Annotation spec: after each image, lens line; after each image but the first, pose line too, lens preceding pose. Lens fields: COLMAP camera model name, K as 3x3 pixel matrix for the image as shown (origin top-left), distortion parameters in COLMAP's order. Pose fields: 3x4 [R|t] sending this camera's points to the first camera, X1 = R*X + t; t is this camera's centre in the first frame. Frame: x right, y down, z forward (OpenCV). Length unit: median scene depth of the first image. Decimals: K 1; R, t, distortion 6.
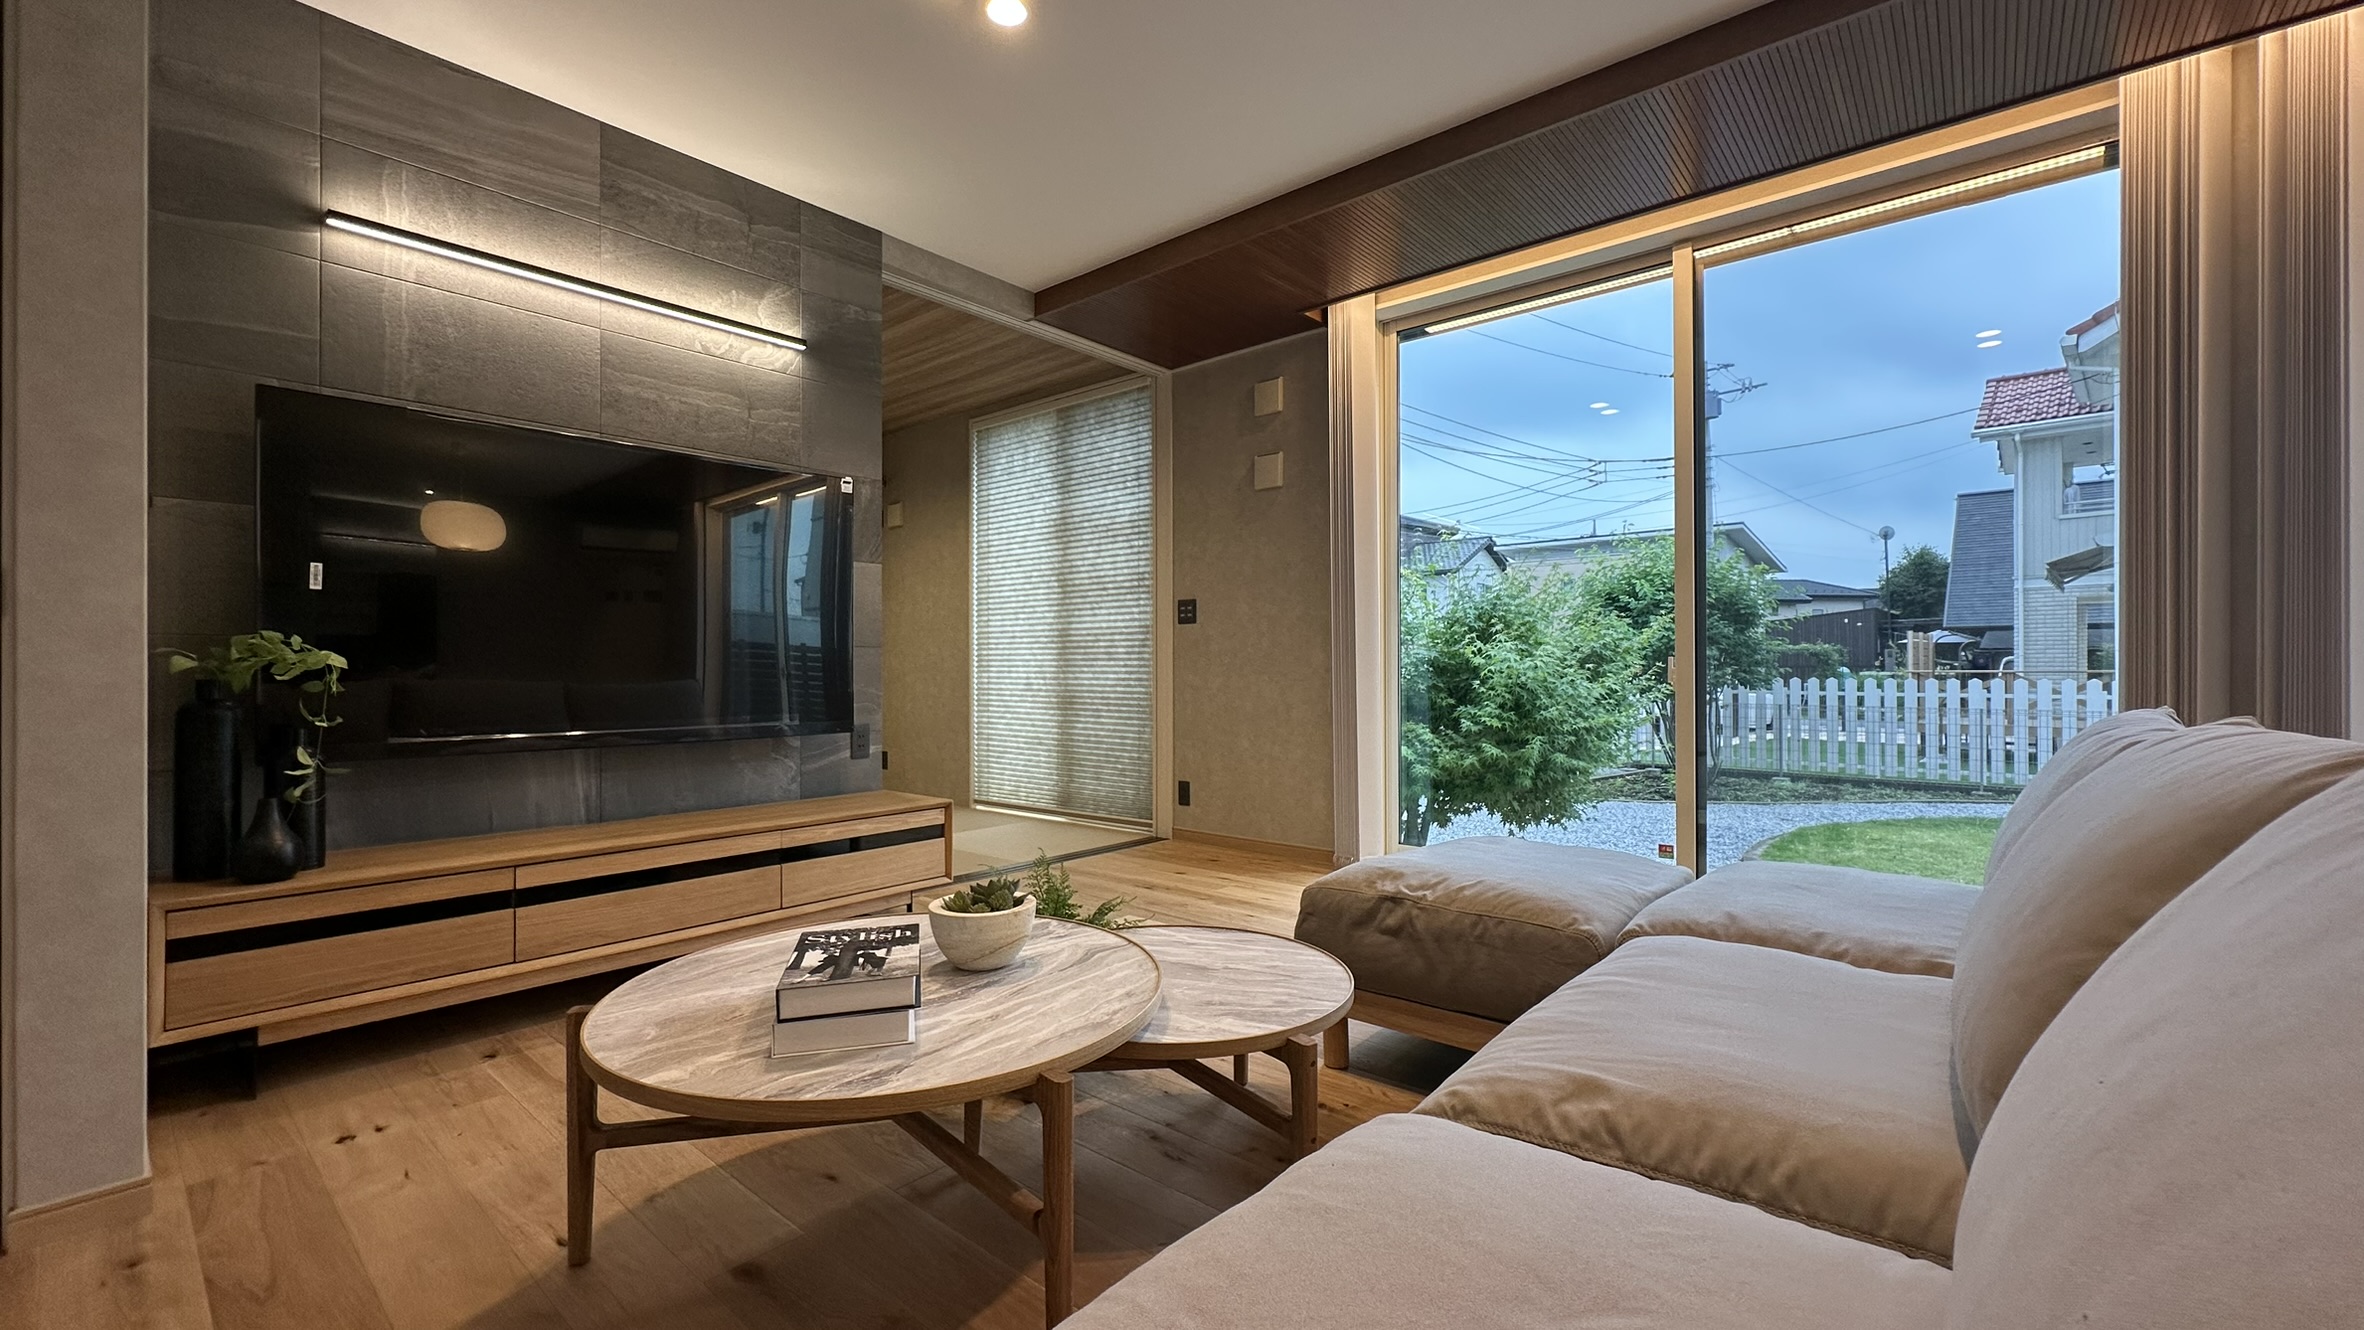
lens RADIAL K [[945.6, 0, 1182.0], [0, 945.6, 665.0], [0, 0, 1]] dist [-0.004867, 0.001372]
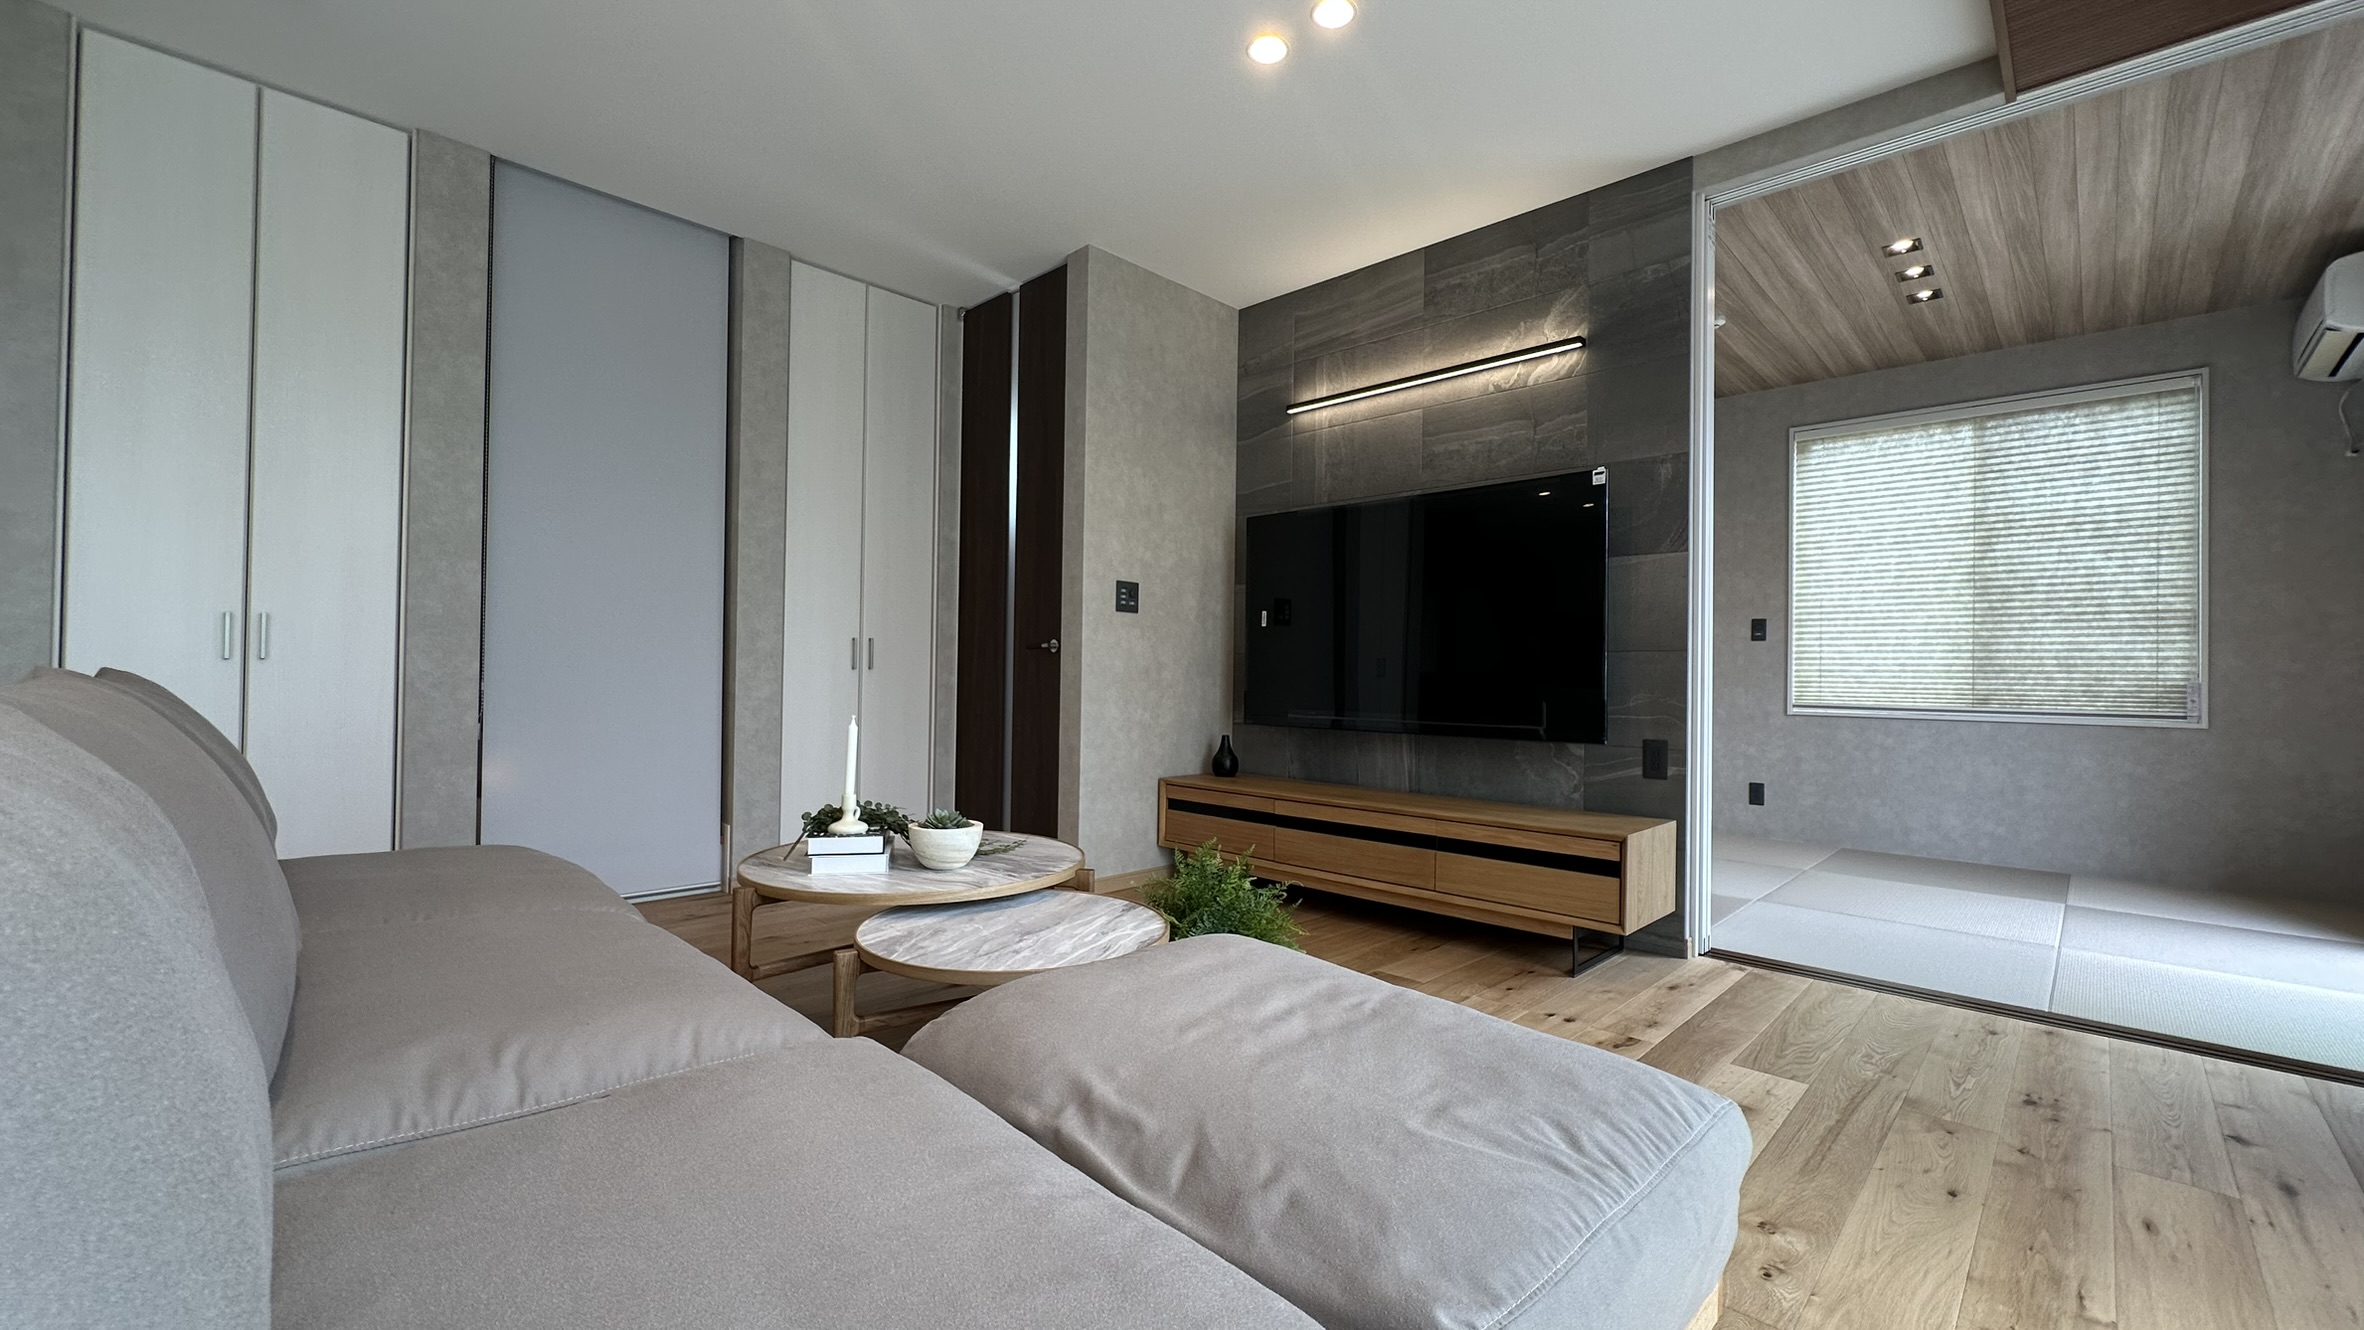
lens RADIAL K [[945.6, 0, 1182.0], [0, 945.6, 665.0], [0, 0, 1]] dist [-0.004867, 0.001372]
pose [[-0.062337, -0.009056, -0.998014, 0.794578], [-0.010318, 0.999911, -0.008429, 0.008115], [0.998002, 0.009773, -0.062425, 0.880174]]
